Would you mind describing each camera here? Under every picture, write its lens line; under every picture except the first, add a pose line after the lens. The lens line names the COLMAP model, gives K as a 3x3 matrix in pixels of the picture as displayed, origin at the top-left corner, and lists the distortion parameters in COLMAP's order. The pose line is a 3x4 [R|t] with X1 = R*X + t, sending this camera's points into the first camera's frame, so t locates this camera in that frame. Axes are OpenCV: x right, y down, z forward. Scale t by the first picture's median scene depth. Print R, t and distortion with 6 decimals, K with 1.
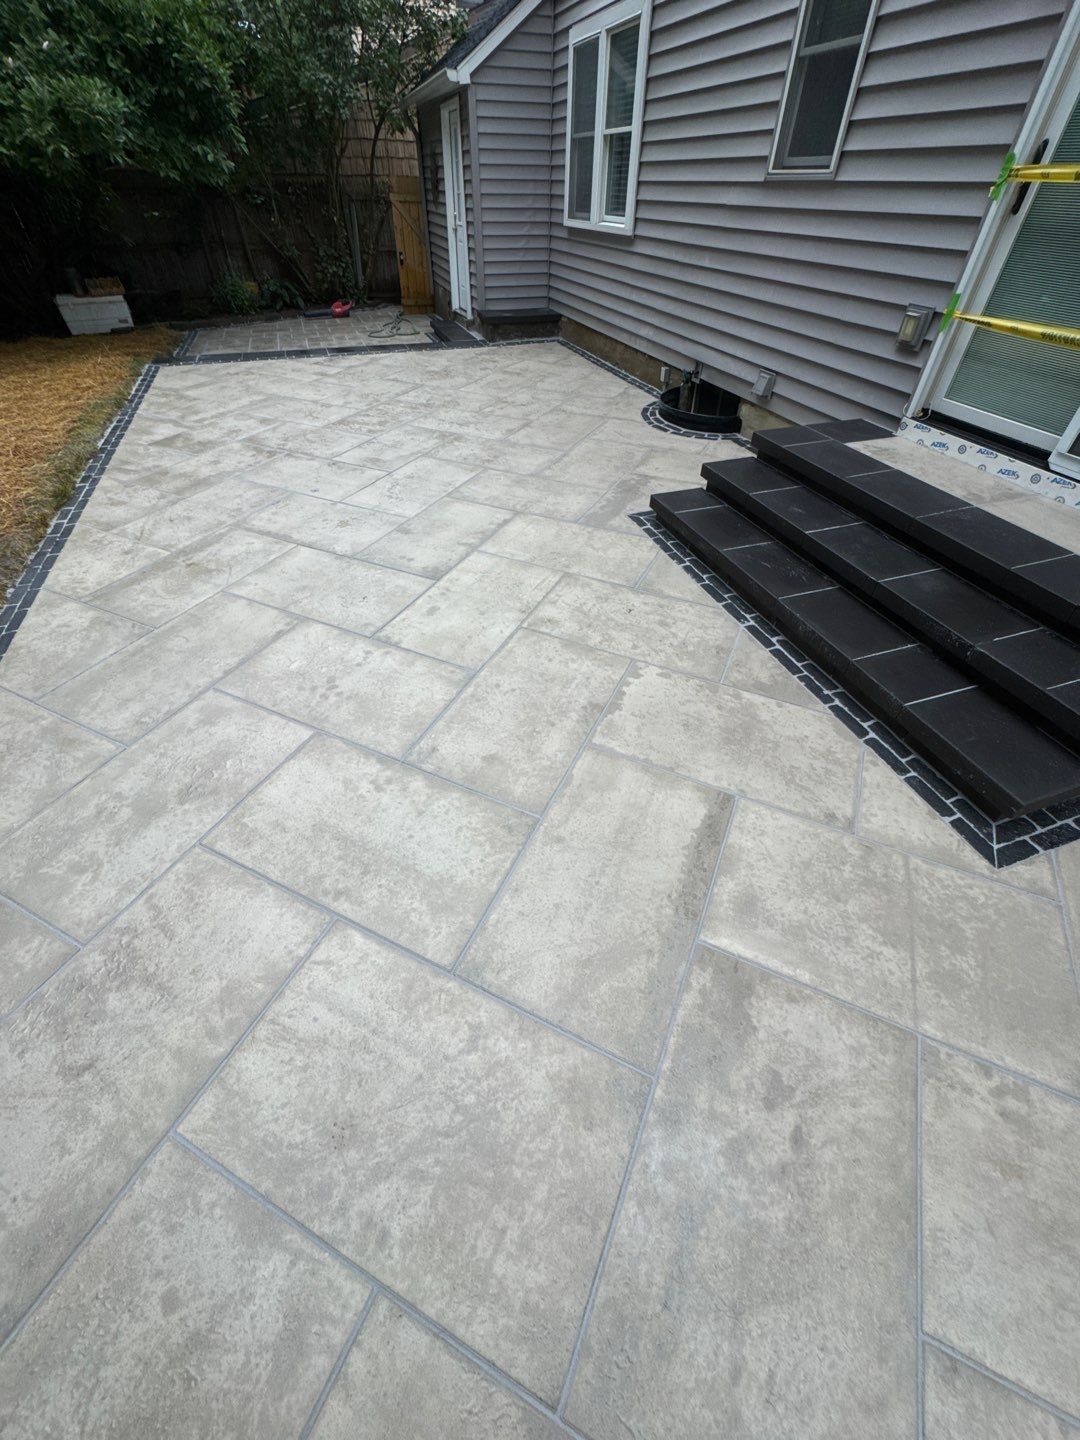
lens RADIAL K [[579.6, 0, 540.7], [0, 579.6, 717.2], [0, 0, 1]] dist [-0.000878, -0.000072]
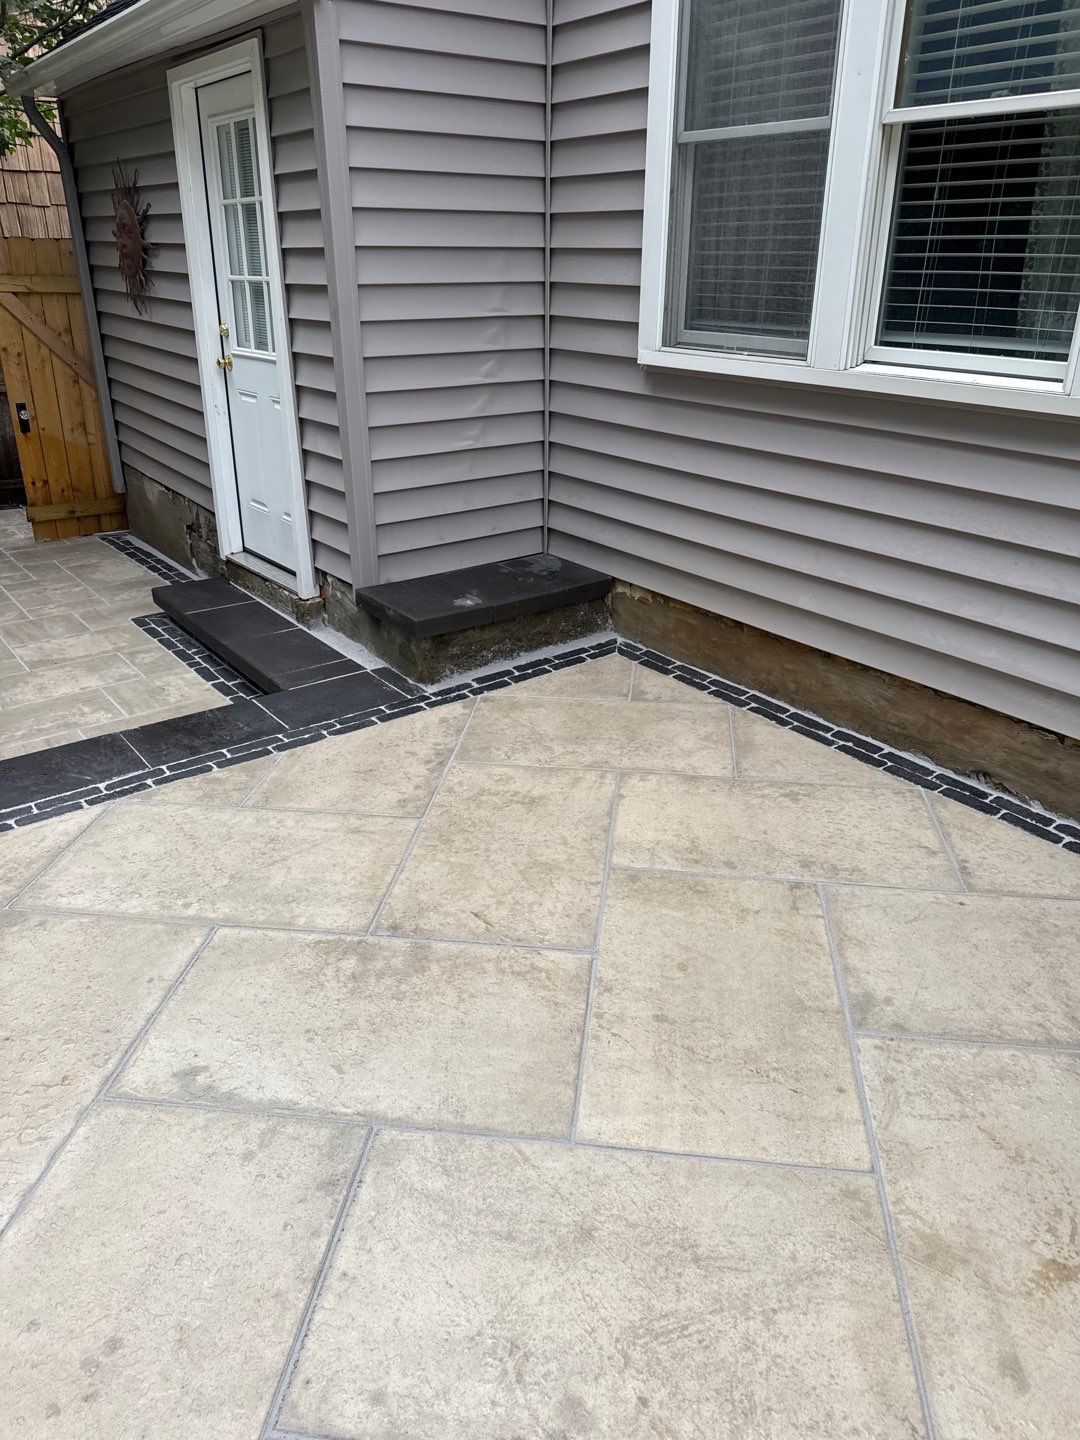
lens RADIAL K [[1025.0, 0, 546.3], [0, 1025.0, 722.5], [0, 0, 1]] dist [0.061271, -0.064975]
pose [[0.949908, -0.133767, 0.282455, -0.427916], [0.214348, 0.936563, -0.277317, -1.096396], [-0.227441, 0.323969, 0.918322, 1.169308]]
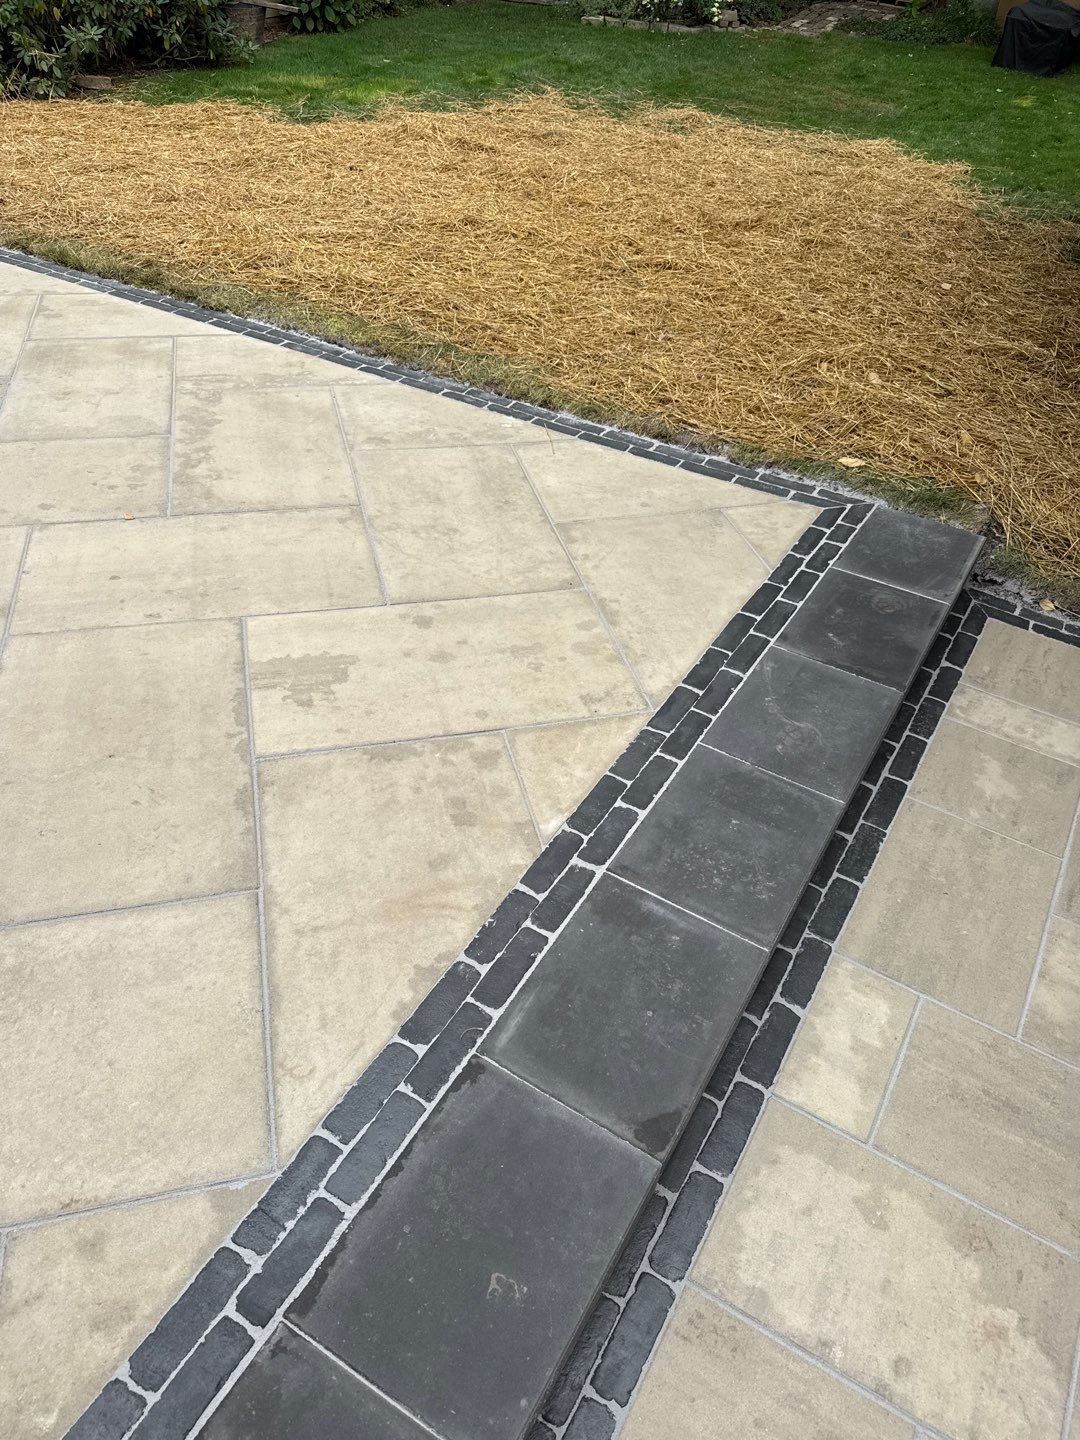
lens RADIAL K [[1001.0, 0, 540.0], [0, 1001.0, 720.0], [0, 0, 1]] dist [0.102131, -0.149806]
pose [[-0.762201, 0.370441, -0.530870, -0.467382], [-0.487429, 0.211230, 0.847228, -1.932633], [0.425984, 0.904519, 0.019564, 2.069592]]
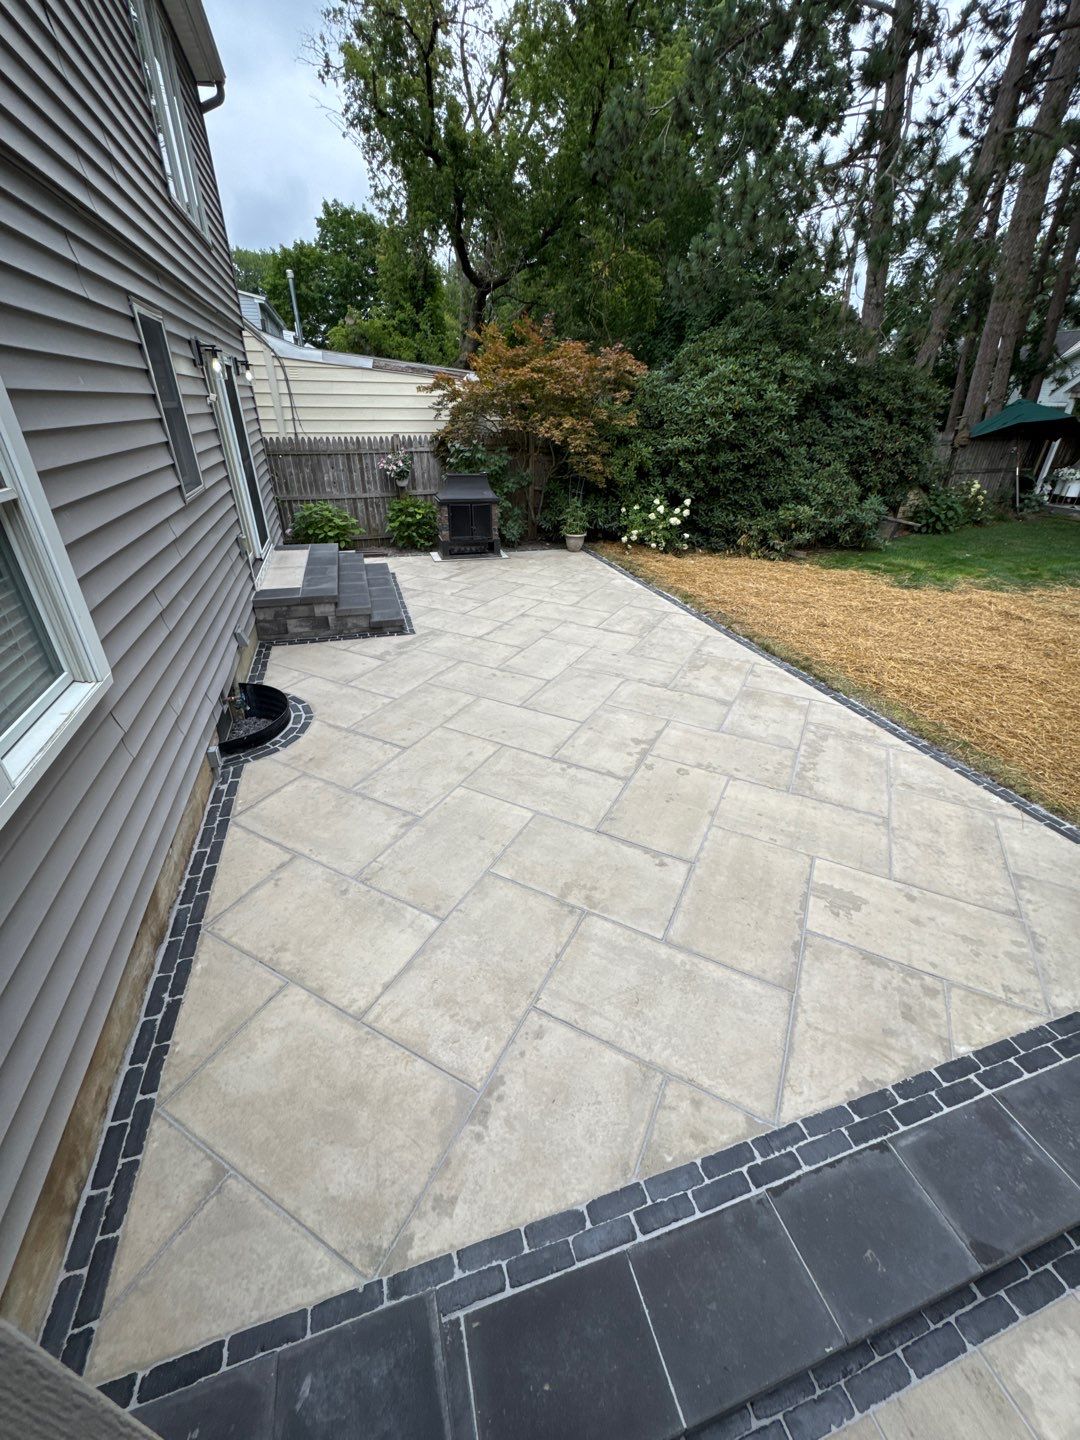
lens RADIAL K [[577.2, 0, 543.4], [0, 577.2, 717.4], [0, 0, 1]] dist [-0.001438, -0.000540]
pose [[-0.999209, -0.038851, 0.008520, -0.283937], [-0.004418, 0.321283, 0.946973, -2.142955], [-0.039528, 0.946186, -0.321200, 2.013062]]
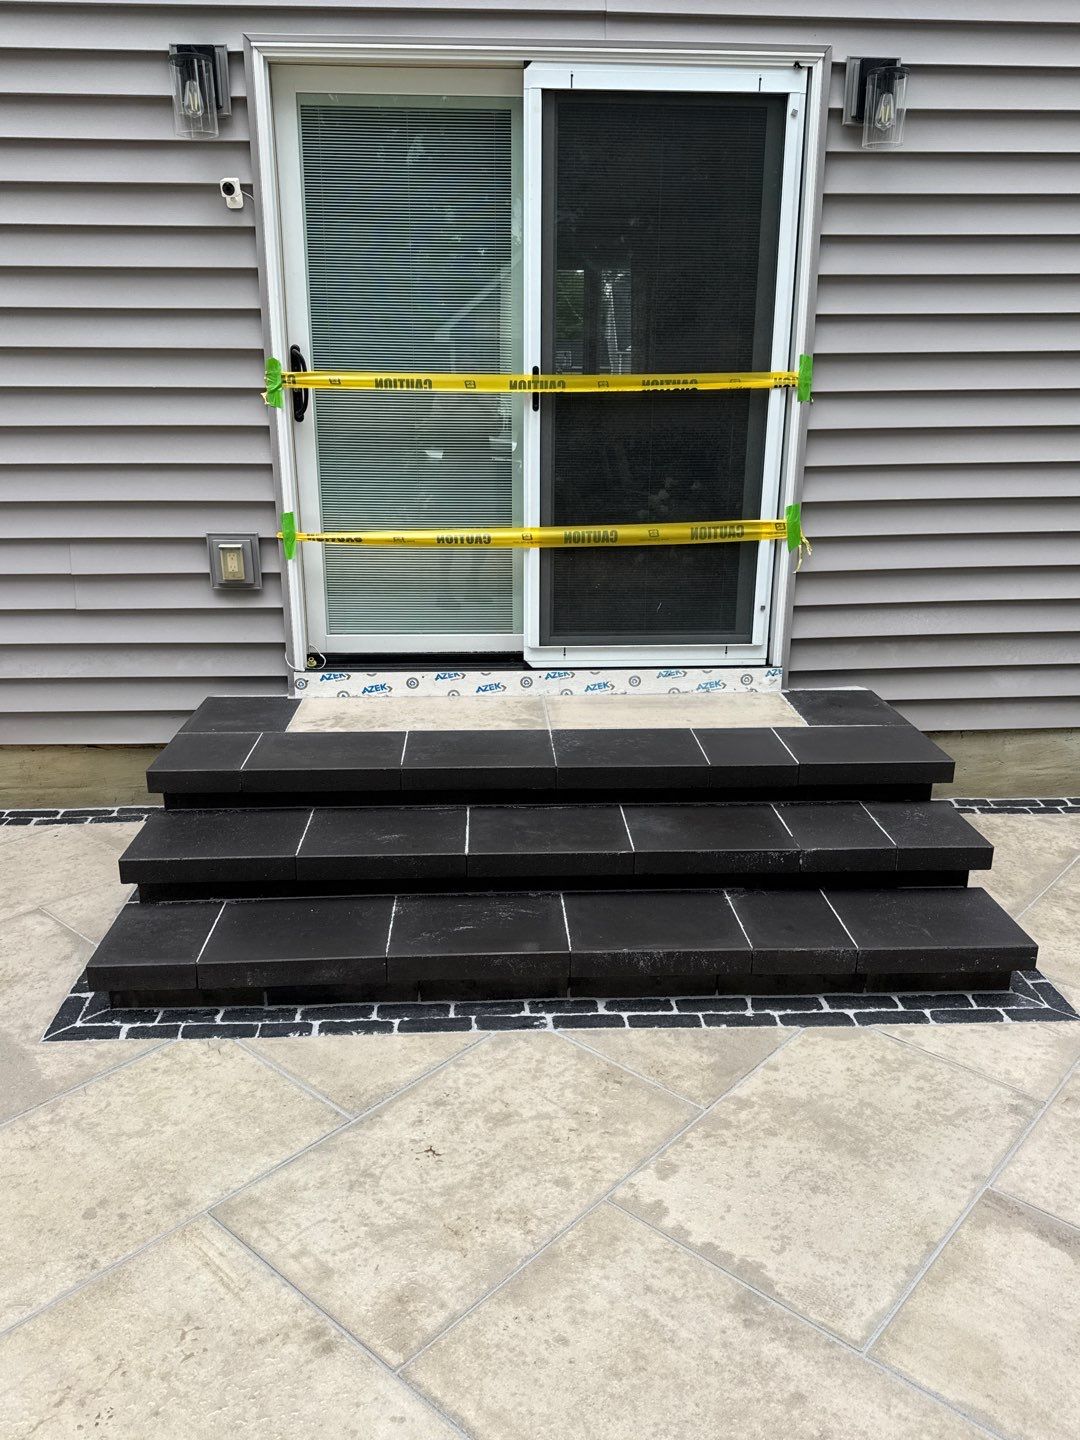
lens RADIAL K [[1096.2, 0, 544.4], [0, 1096.2, 721.9], [0, 0, 1]] dist [0.118458, -0.225048]
pose [[0.278158, -0.296808, 0.913528, -0.448006], [0.652387, 0.756420, 0.047119, -0.372615], [-0.704996, 0.582867, 0.404038, 0.362458]]
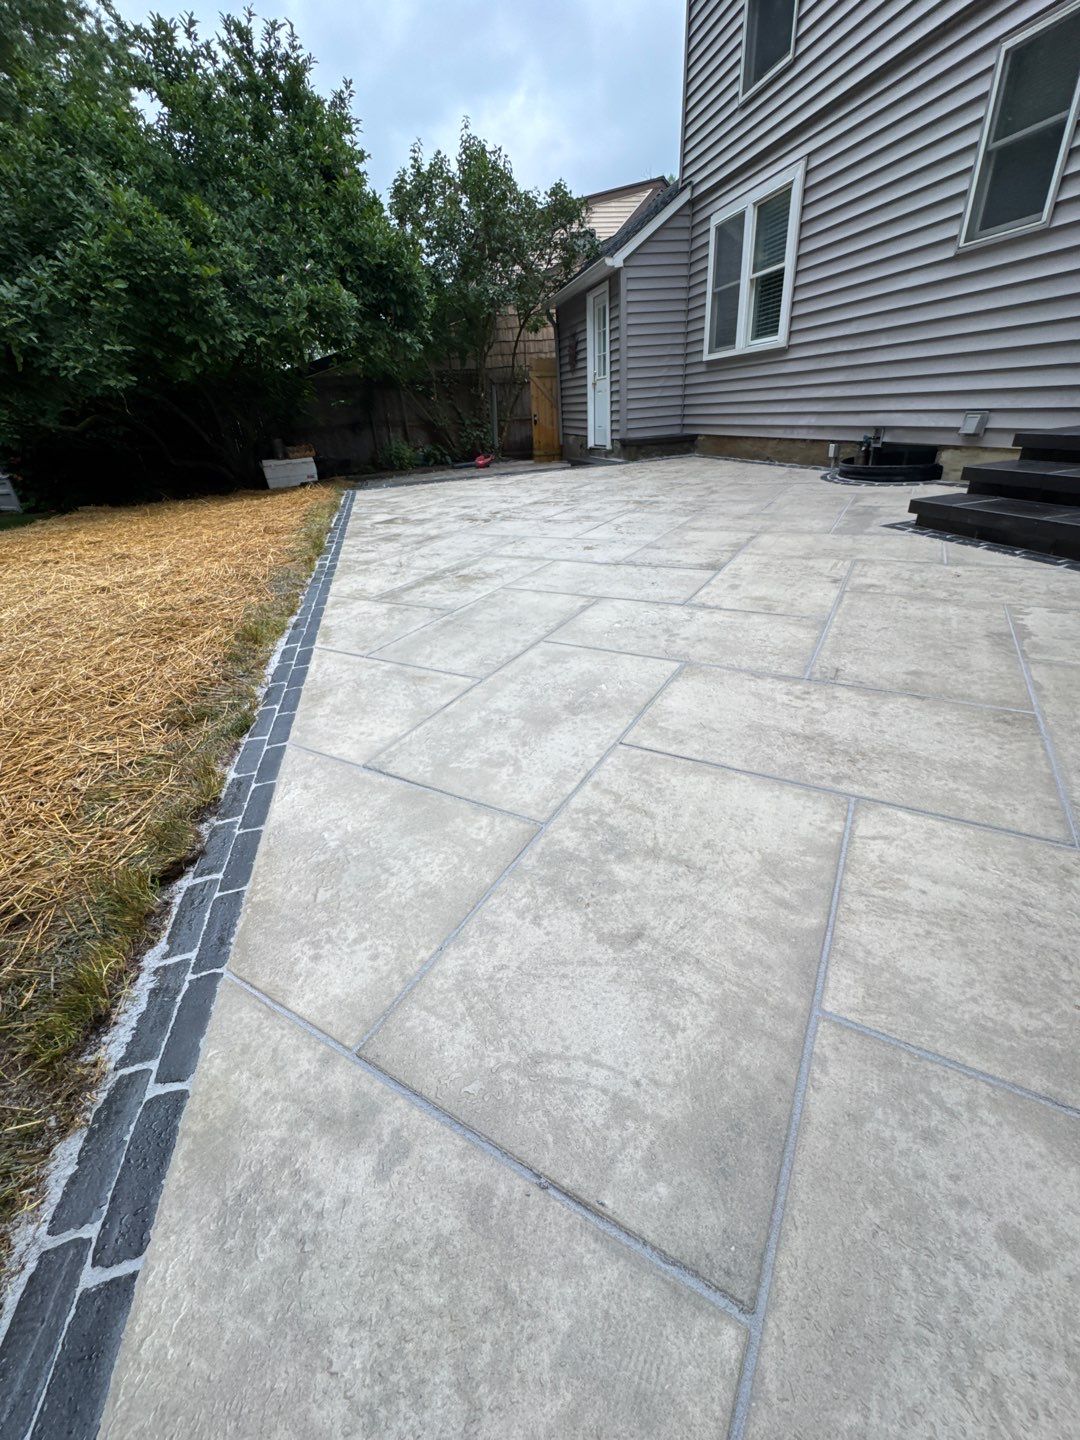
lens RADIAL K [[577.2, 0, 543.4], [0, 577.2, 717.4], [0, 0, 1]] dist [-0.001438, -0.000540]
pose [[0.993460, -0.026894, -0.110967, -0.352914], [-0.001214, 0.969321, -0.245796, 0.225704], [0.114174, 0.244324, 0.962949, 0.101508]]
